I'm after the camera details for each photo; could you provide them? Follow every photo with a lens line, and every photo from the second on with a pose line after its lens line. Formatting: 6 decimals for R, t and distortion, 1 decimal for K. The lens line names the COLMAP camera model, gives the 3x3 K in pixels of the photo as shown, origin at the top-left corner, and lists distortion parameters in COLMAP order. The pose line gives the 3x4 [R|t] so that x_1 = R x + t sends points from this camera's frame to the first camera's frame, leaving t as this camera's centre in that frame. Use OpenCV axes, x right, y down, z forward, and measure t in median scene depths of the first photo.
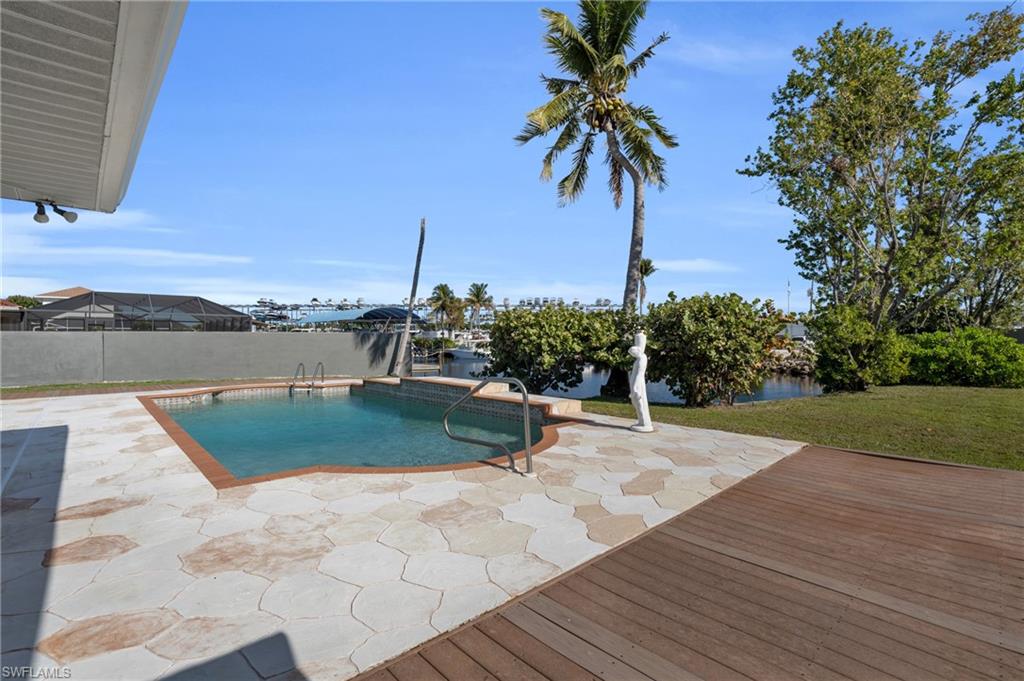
lens RADIAL K [[475.9, 0, 511.3], [0, 475.9, 336.6], [0, 0, 1]] dist [-0.074420, 0.026745]
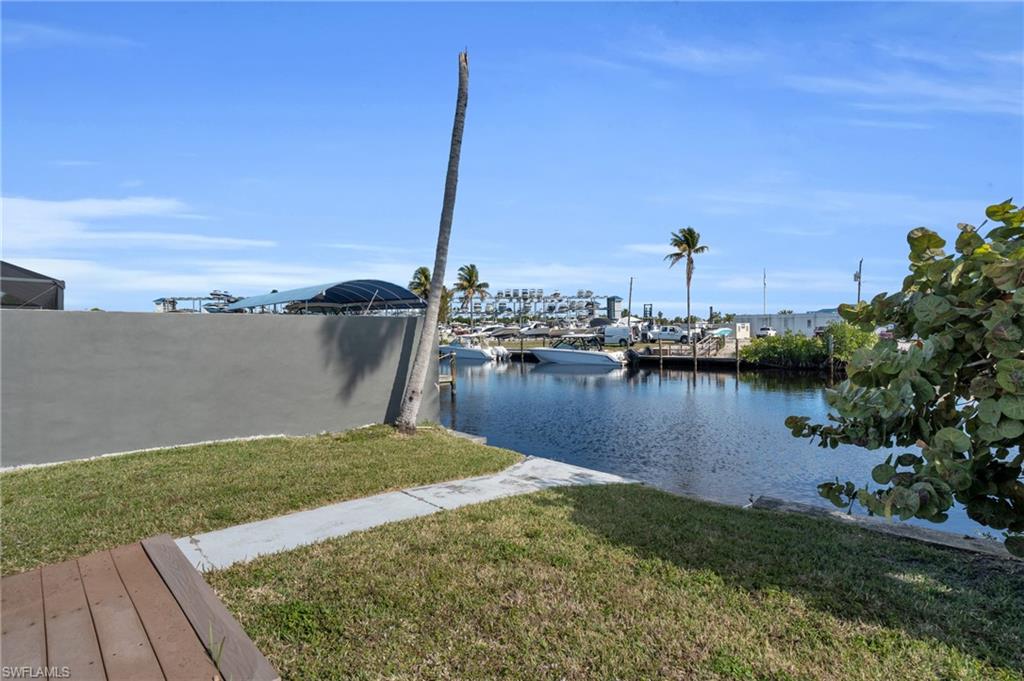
lens RADIAL K [[475.9, 0, 511.3], [0, 475.9, 336.6], [0, 0, 1]] dist [-0.074420, 0.026745]
pose [[0.997814, -0.006314, 0.065776, -0.071826], [0.005488, 0.999904, 0.012727, 0.001594], [-0.065850, -0.012338, 0.997753, 0.238063]]
